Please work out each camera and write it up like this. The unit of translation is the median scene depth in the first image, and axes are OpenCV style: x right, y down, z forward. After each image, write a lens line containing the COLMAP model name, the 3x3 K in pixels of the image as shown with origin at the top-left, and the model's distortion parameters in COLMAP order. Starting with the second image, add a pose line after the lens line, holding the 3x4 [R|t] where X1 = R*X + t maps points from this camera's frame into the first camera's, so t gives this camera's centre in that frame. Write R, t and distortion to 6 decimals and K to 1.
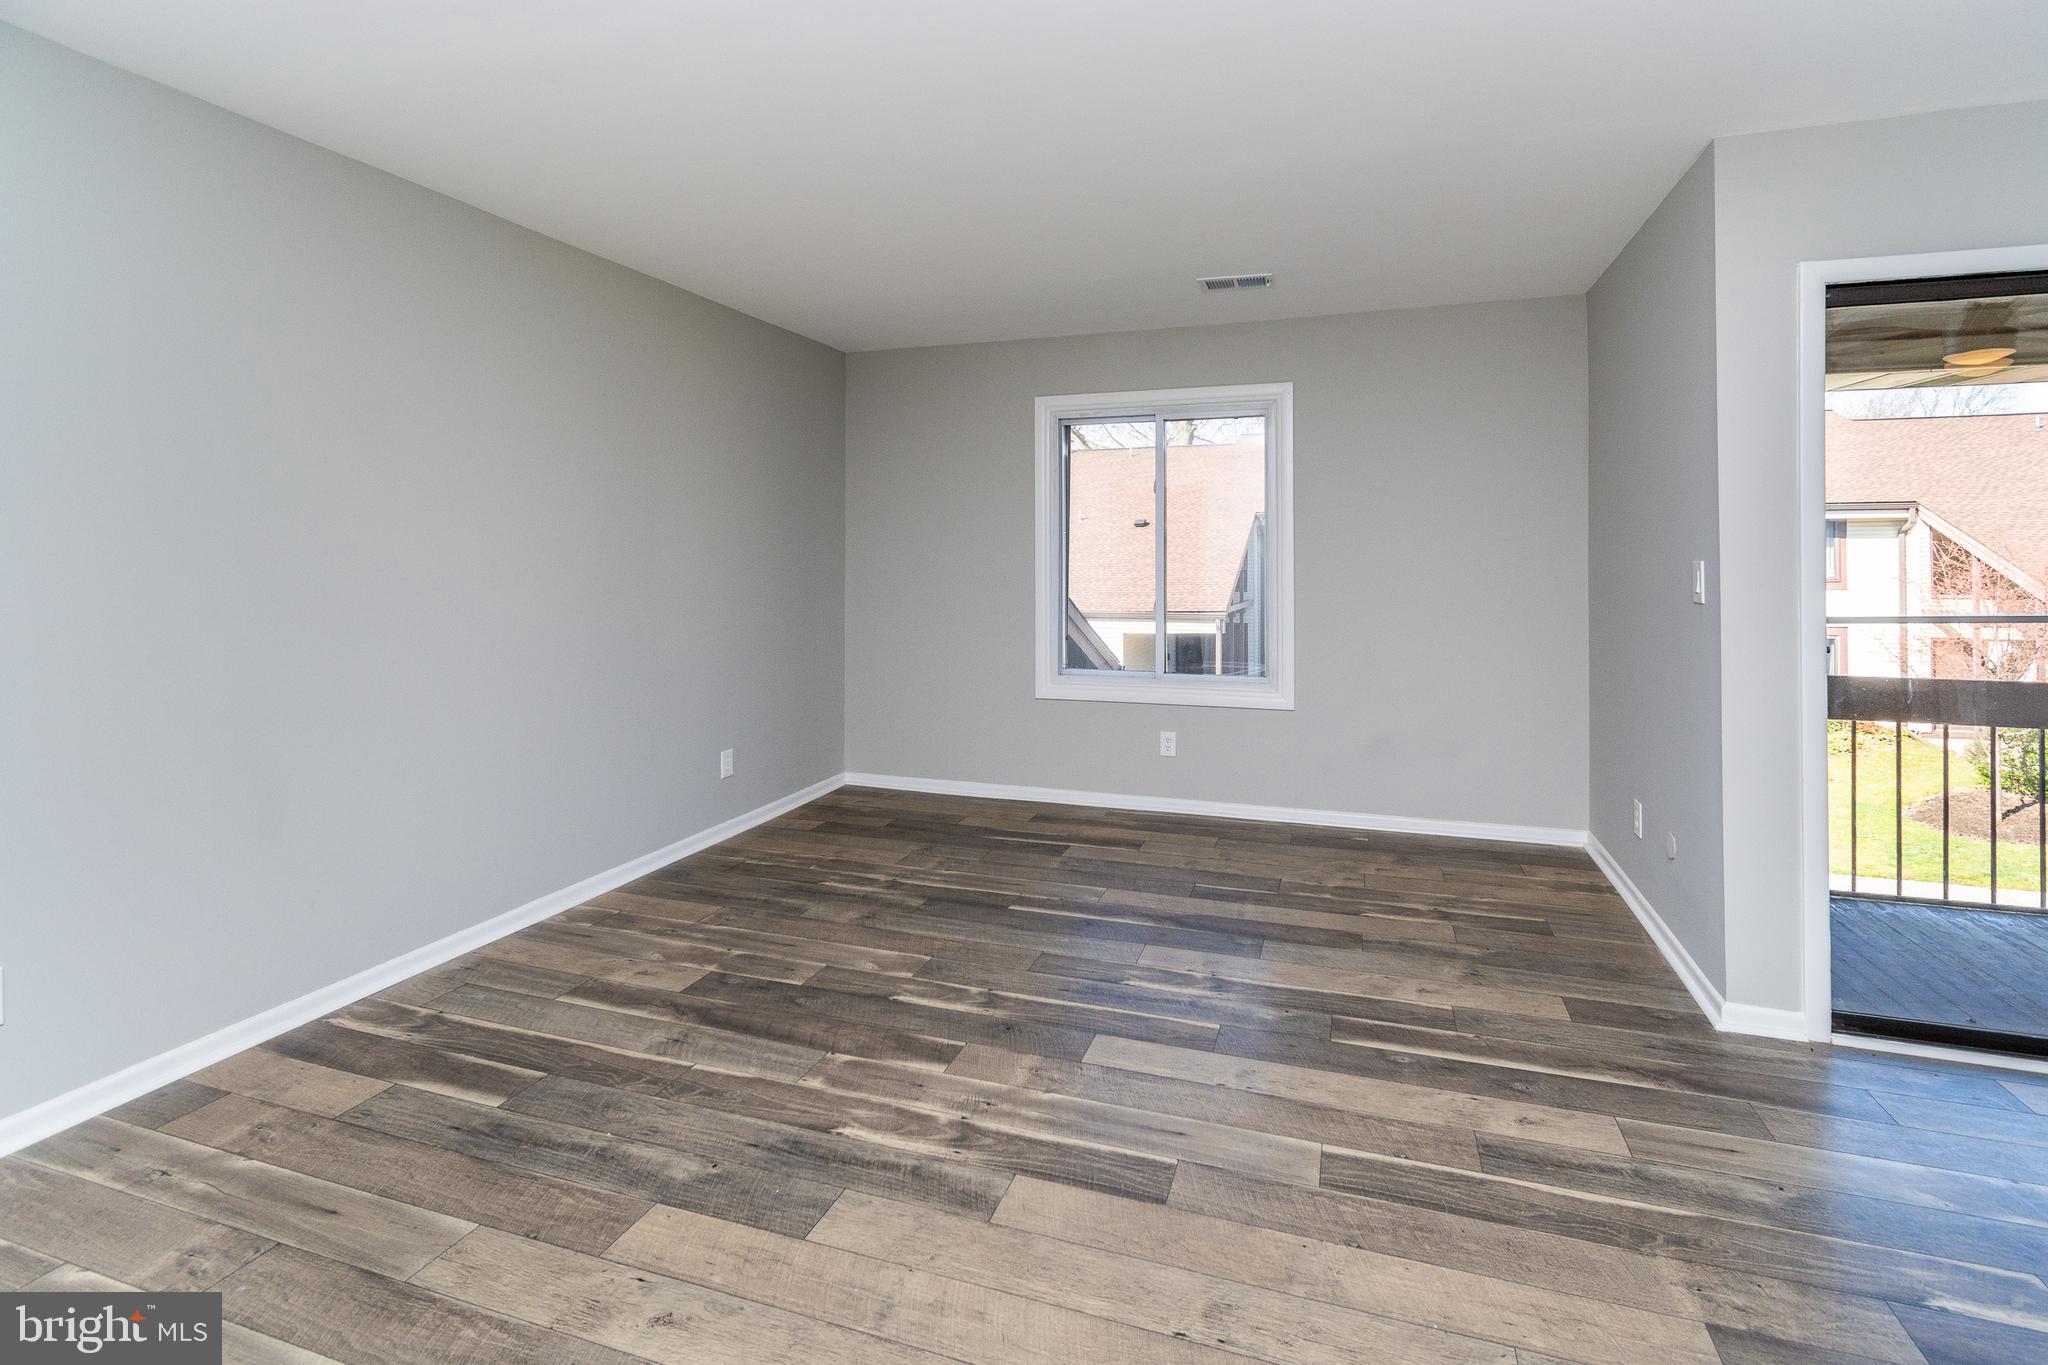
lens RADIAL K [[950.7, 0, 1034.6], [0, 950.7, 530.0], [0, 0, 1]] dist [0.002442, -0.000298]
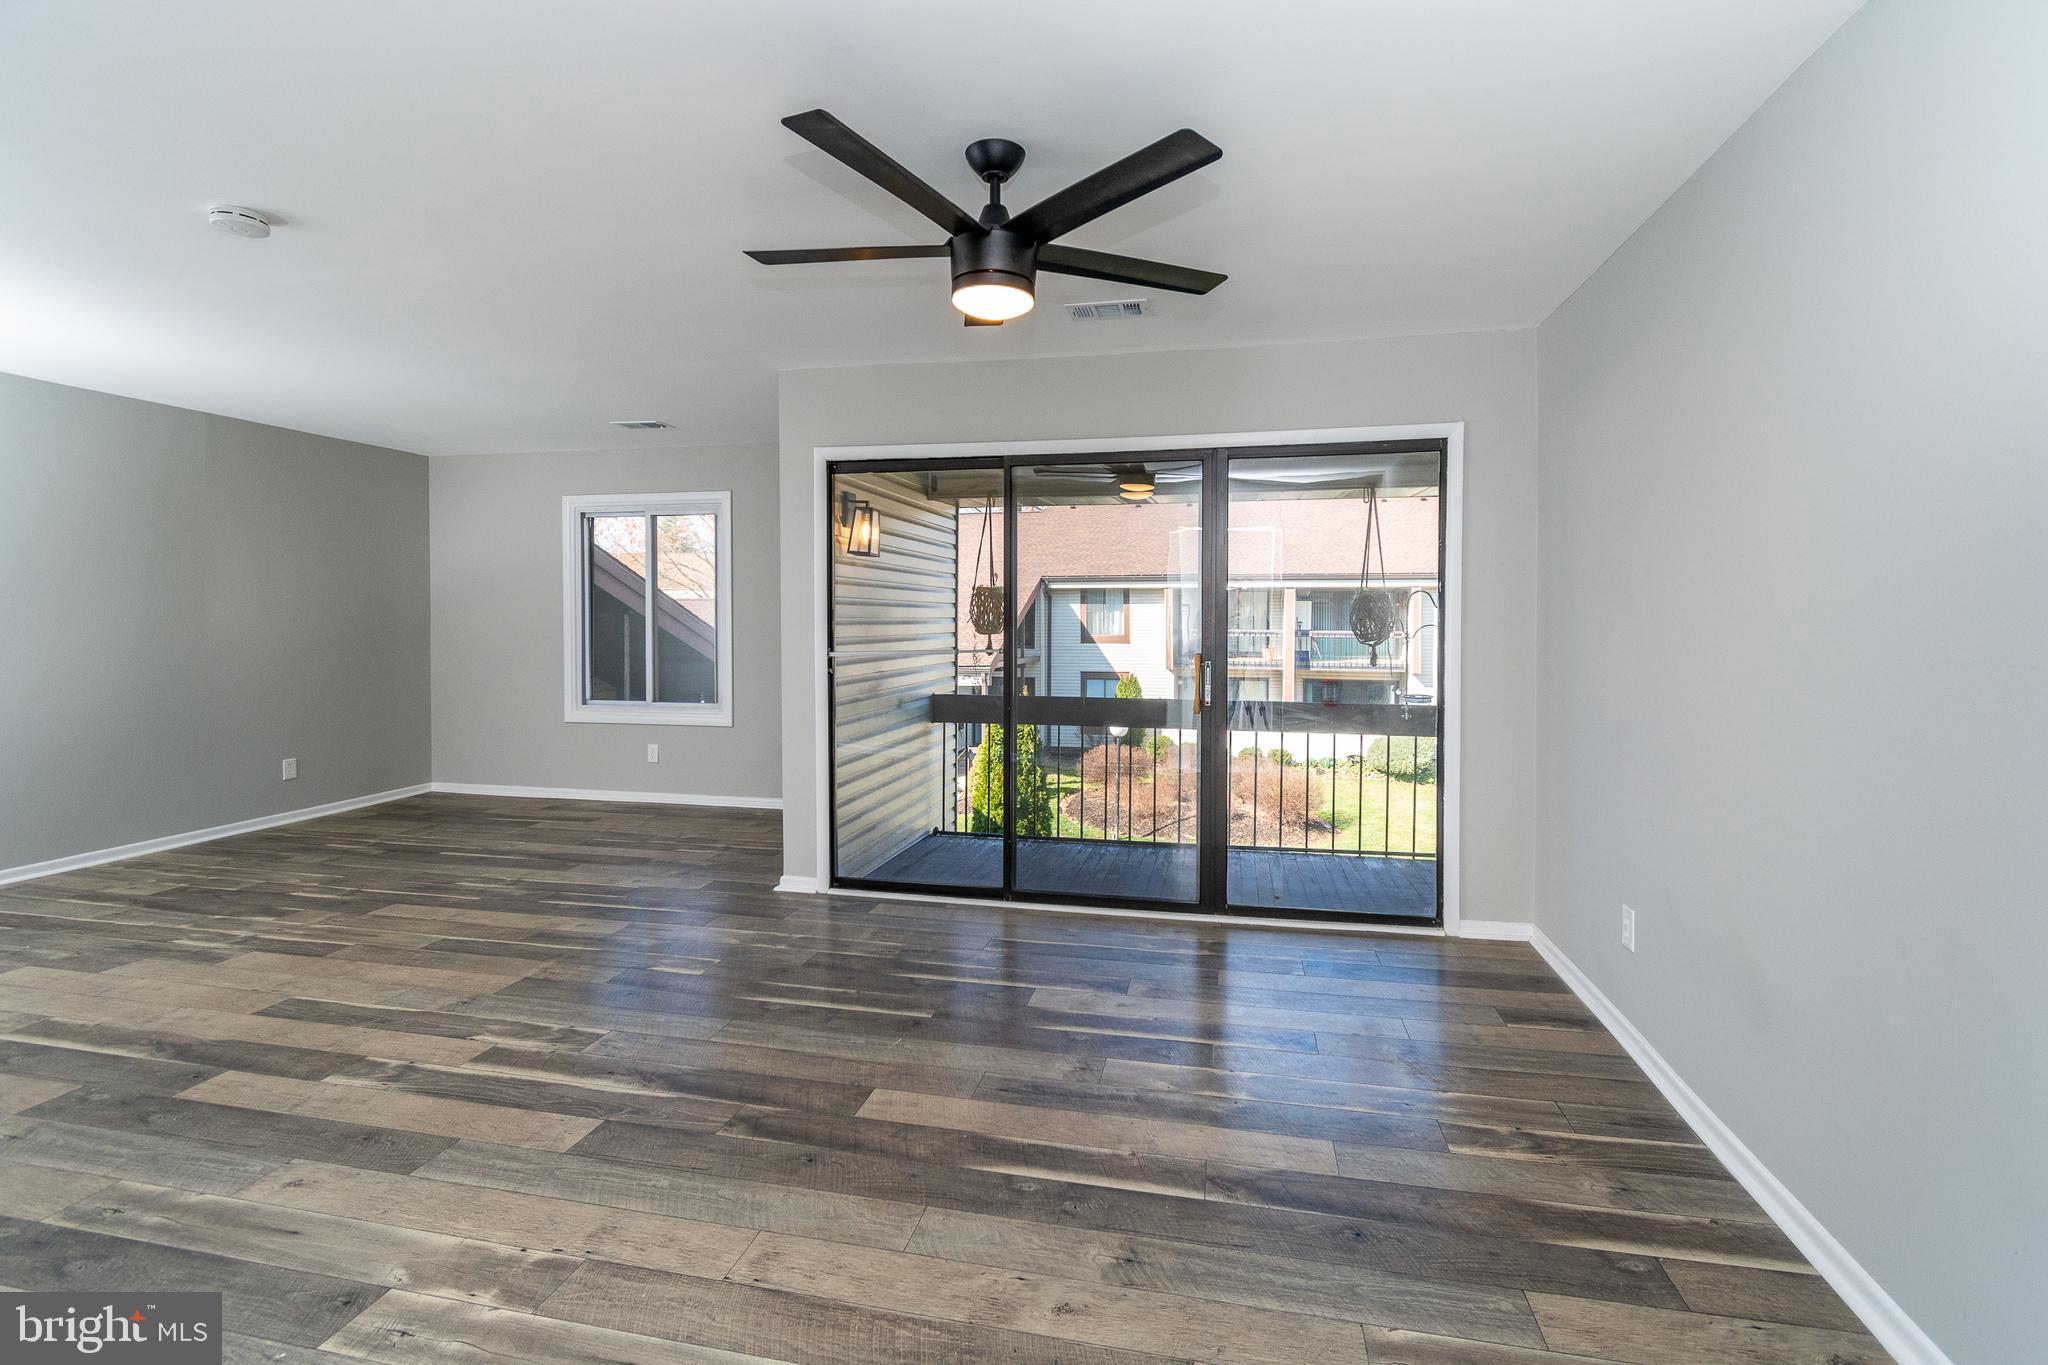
lens RADIAL K [[933.5, 0, 1027.2], [0, 933.5, 643.5], [0, 0, 1]] dist [-0.000271, -0.000543]
pose [[0.994305, -0.001207, 0.106567, 1.096797], [-0.005113, 0.998244, 0.059013, -0.033663], [-0.106451, -0.059222, 0.992553, -0.796519]]
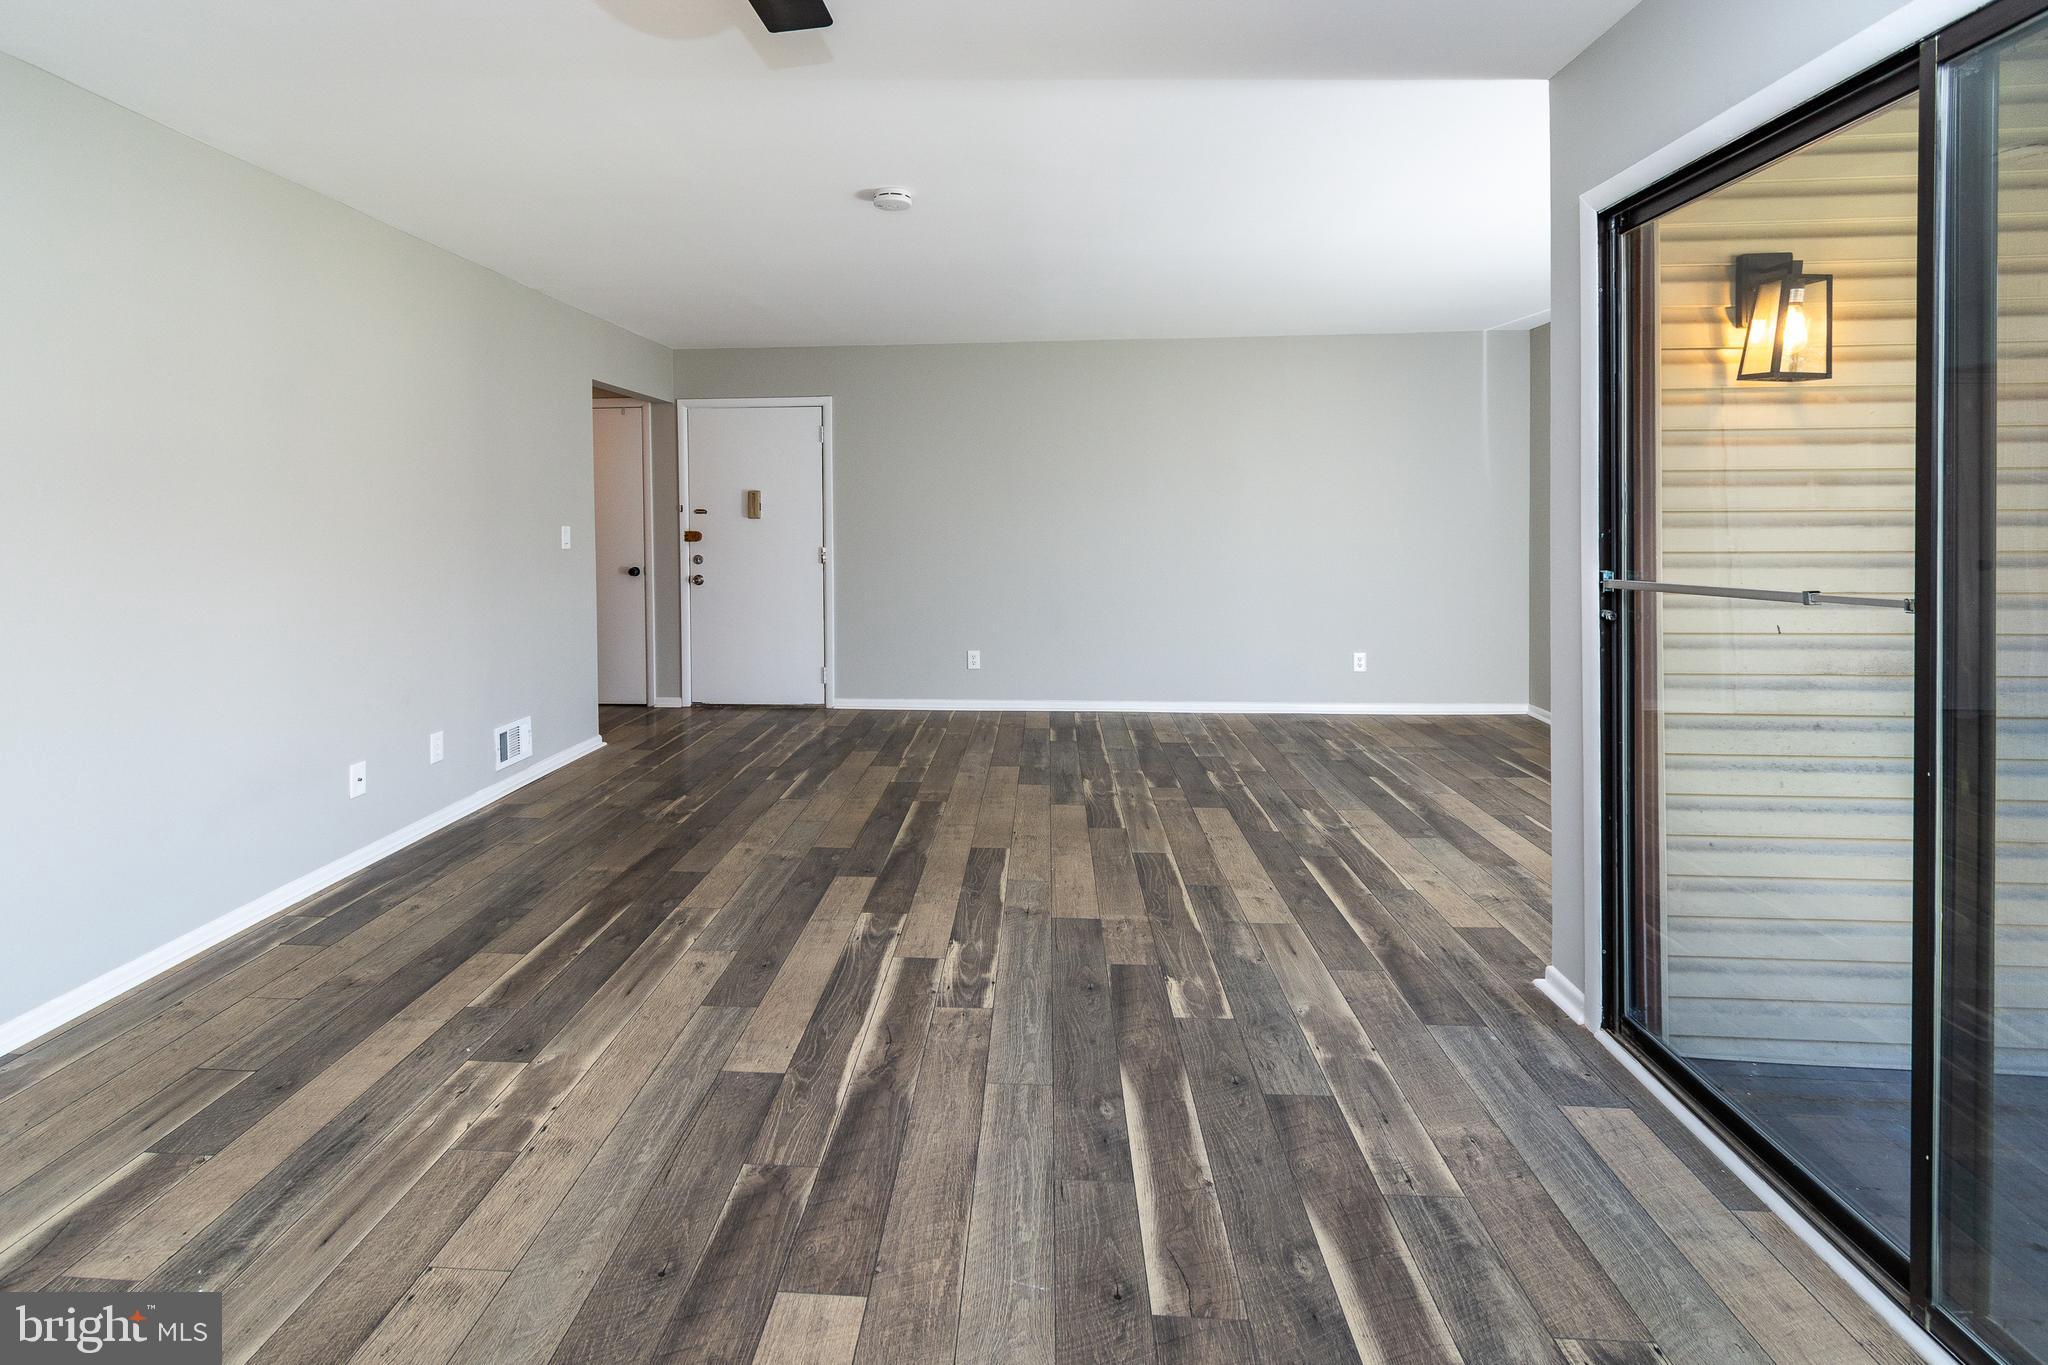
lens RADIAL K [[959.1, 0, 977.9], [0, 959.1, 527.7], [0, 0, 1]] dist [0.004315, -0.000108]
pose [[0.245376, 0.007499, -0.969399, 1.713232], [0.037209, 0.999160, 0.017148, 0.003102], [0.968714, -0.040278, 0.244891, 0.219792]]
